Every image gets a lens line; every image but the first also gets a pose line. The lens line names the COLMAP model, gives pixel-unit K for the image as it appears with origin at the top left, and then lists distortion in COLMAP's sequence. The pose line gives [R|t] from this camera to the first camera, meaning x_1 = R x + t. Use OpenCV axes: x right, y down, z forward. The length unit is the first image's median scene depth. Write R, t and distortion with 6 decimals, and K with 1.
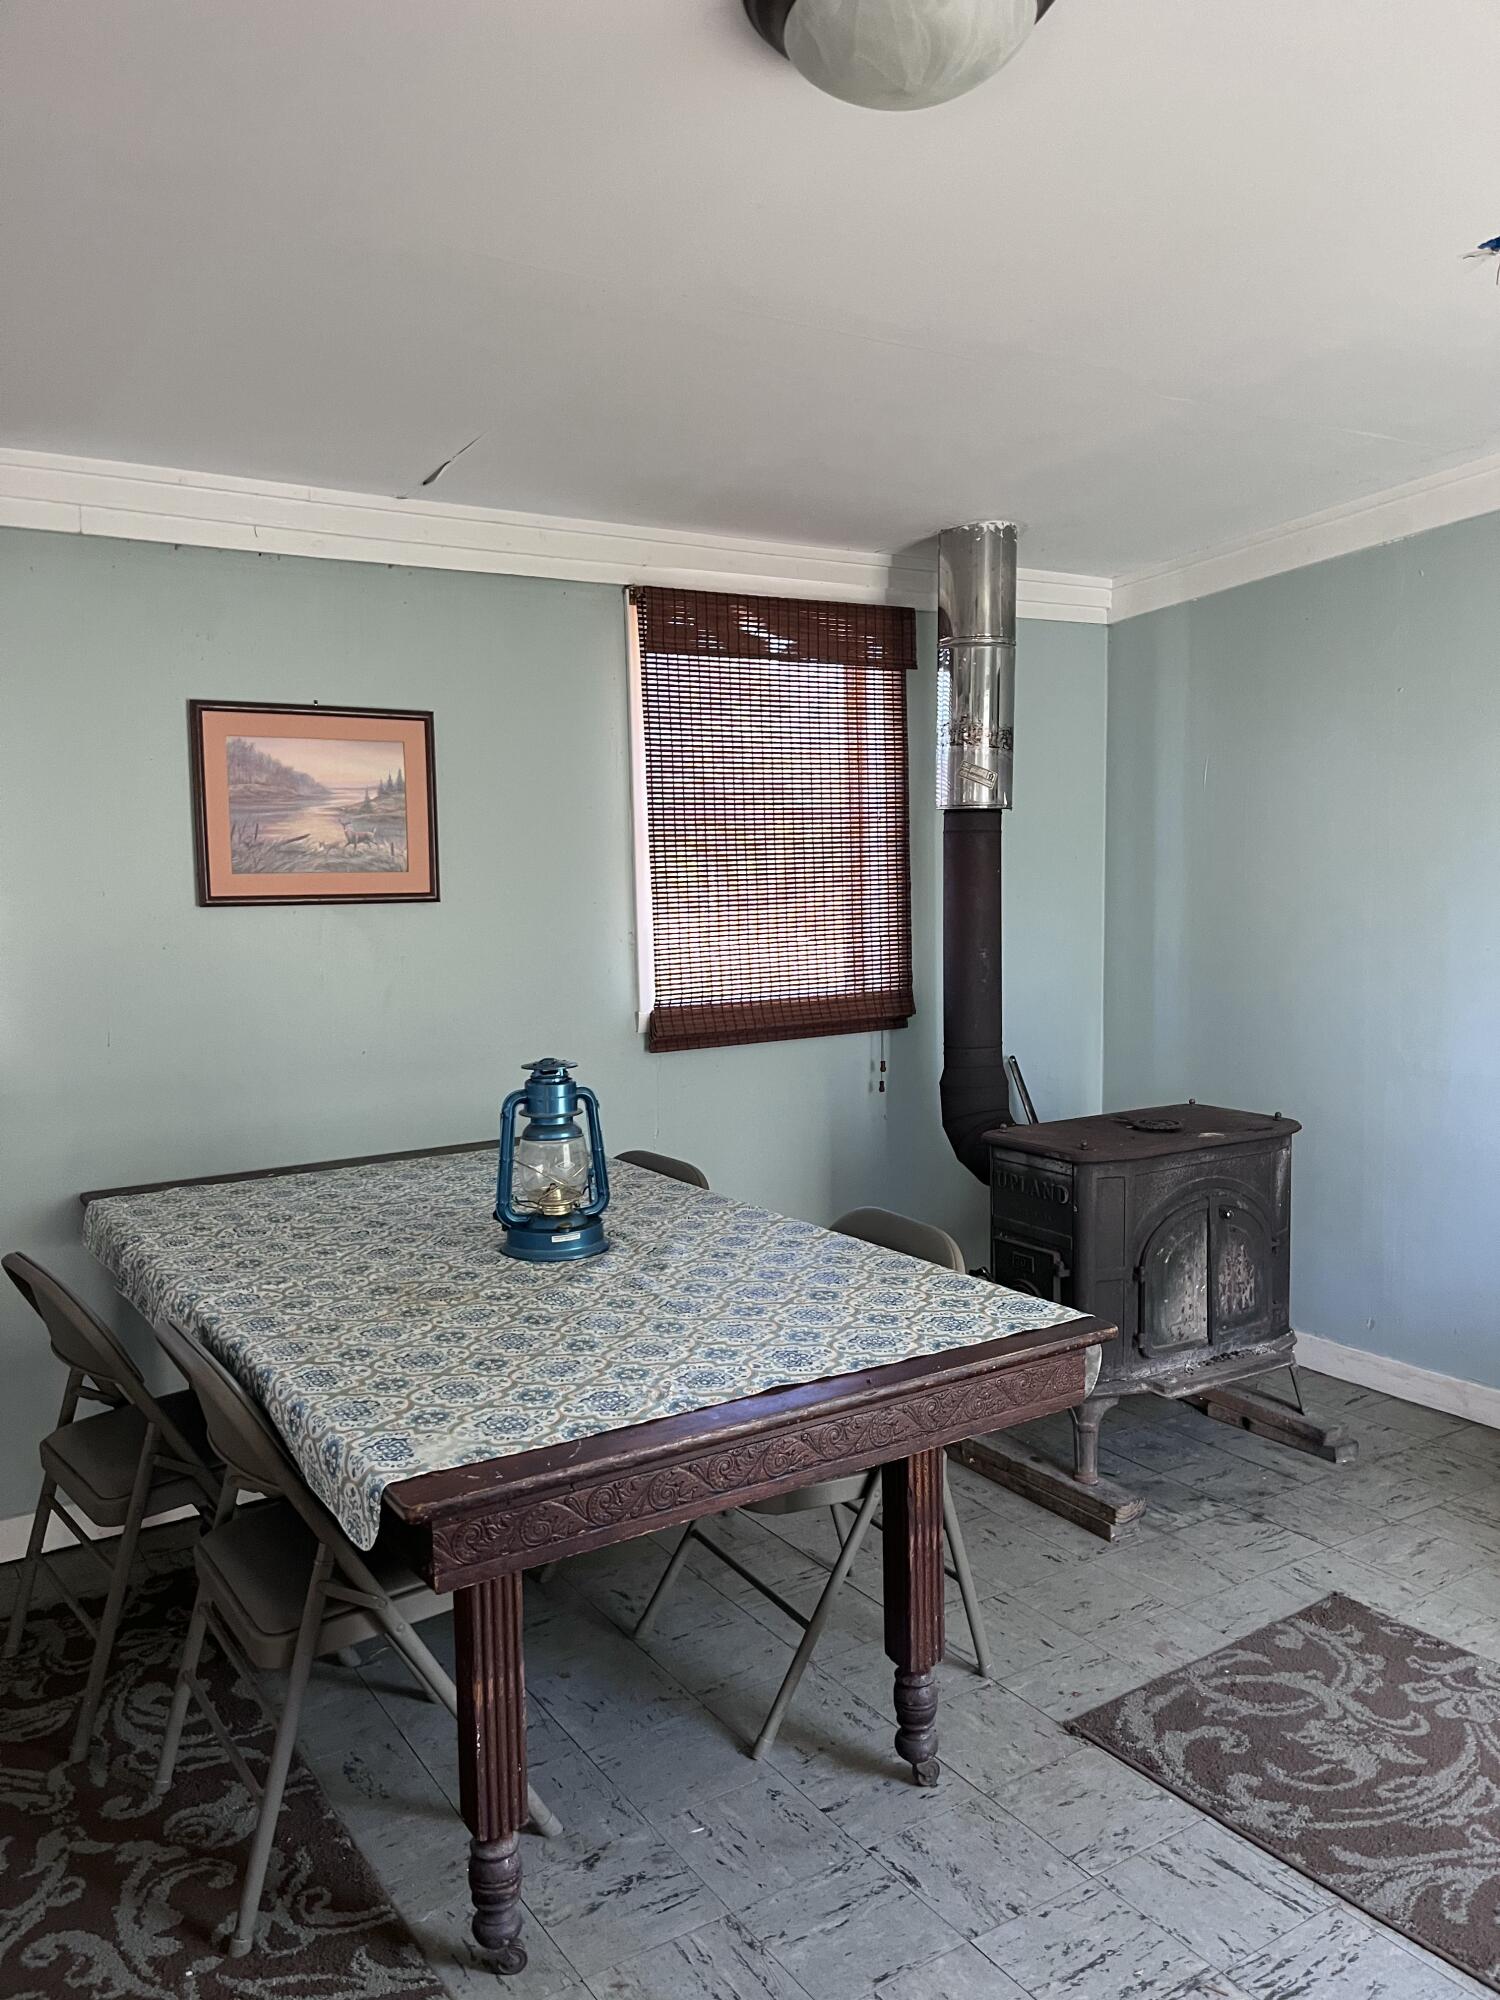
lens RADIAL K [[1522.6, 0, 749.5], [0, 1522.6, 1019.2], [0, 0, 1]] dist [0.075479, -0.108380]
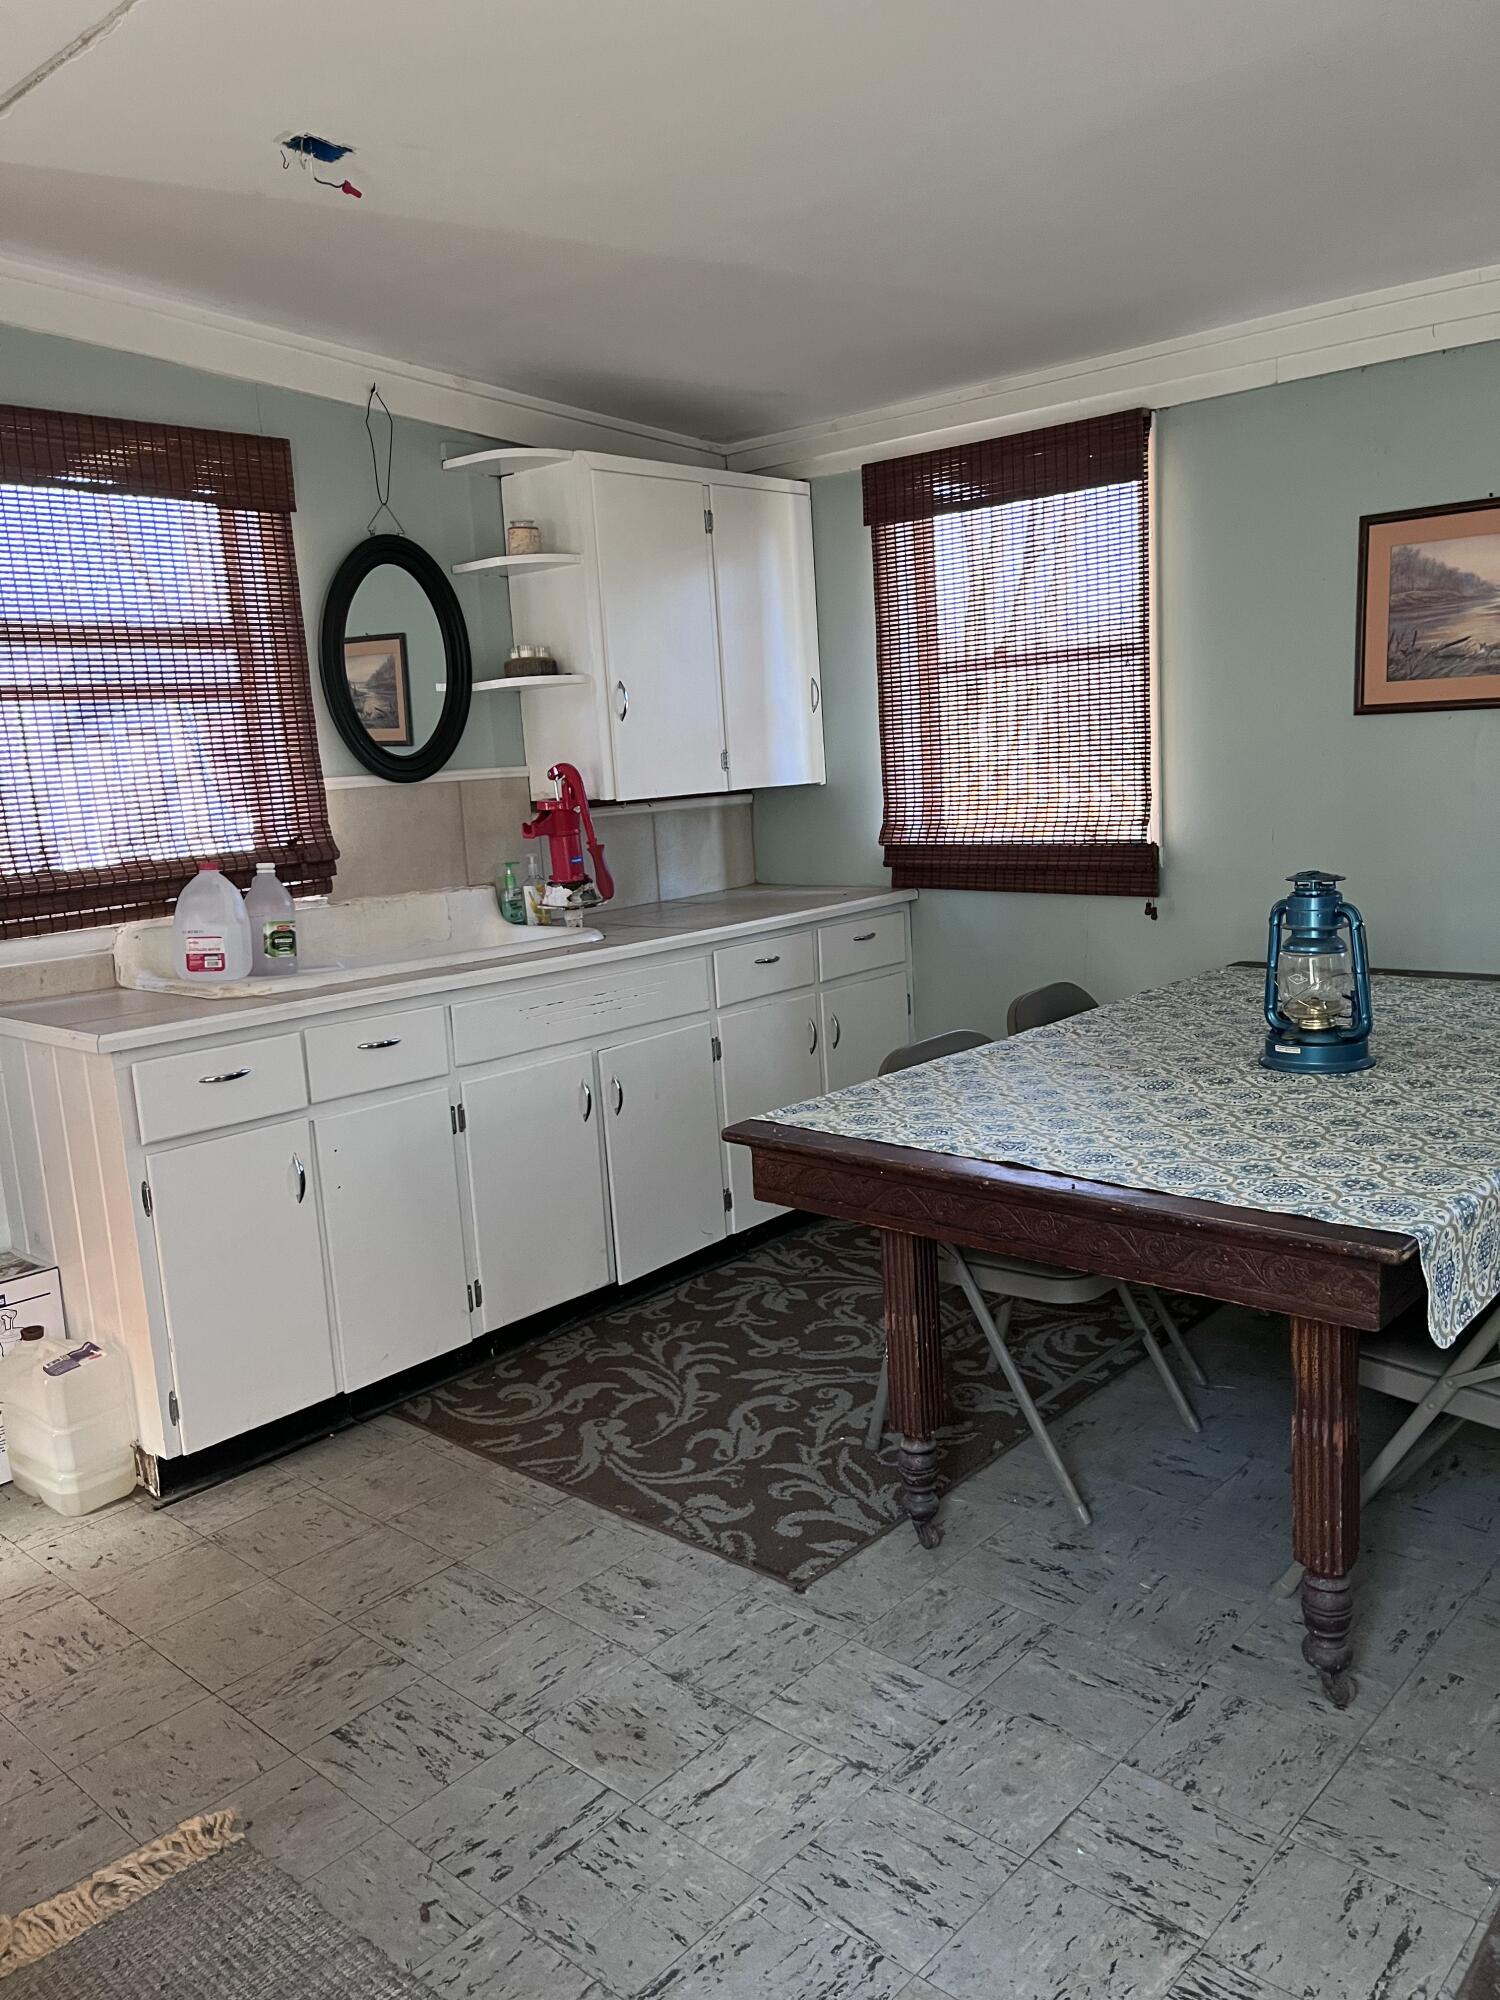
lens RADIAL K [[1522.6, 0, 749.5], [0, 1522.6, 1019.2], [0, 0, 1]] dist [0.075479, -0.108380]
pose [[0.247464, 0.175010, -0.952960, 0.695346], [-0.051850, 0.984534, 0.167345, -0.025184], [0.967509, 0.007999, 0.252711, 0.370444]]
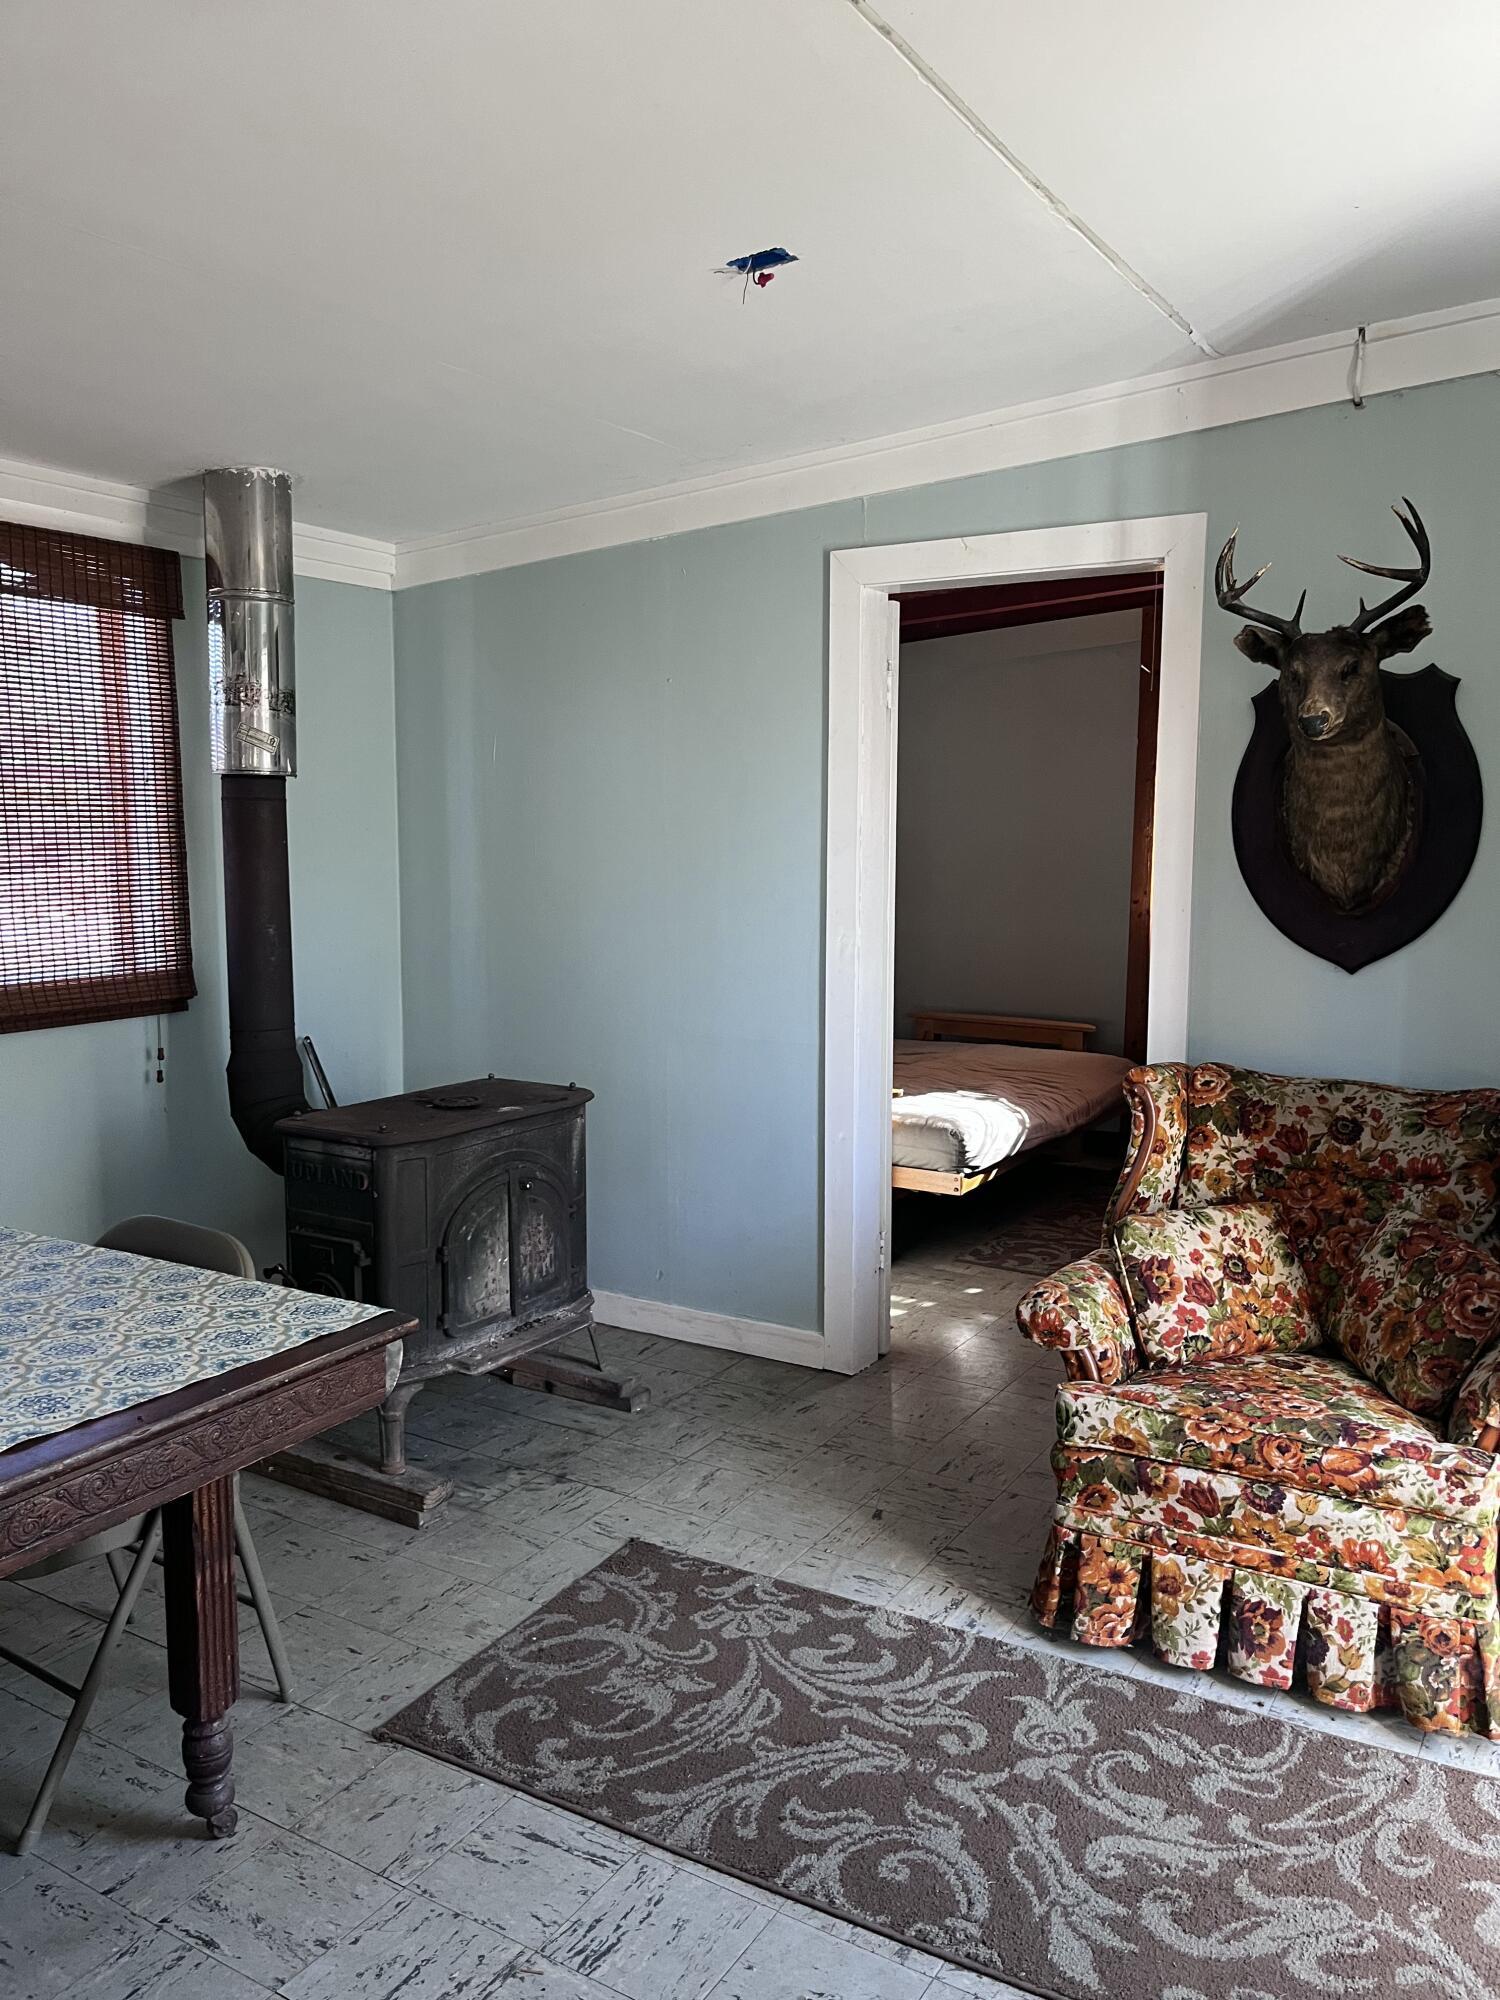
lens RADIAL K [[1522.6, 0, 749.5], [0, 1522.6, 1019.2], [0, 0, 1]] dist [0.075479, -0.108380]
pose [[0.901146, -0.033246, 0.432240, 0.012833], [0.024911, 0.999379, 0.024933, -0.006112], [-0.432800, -0.011700, 0.901414, 0.029518]]
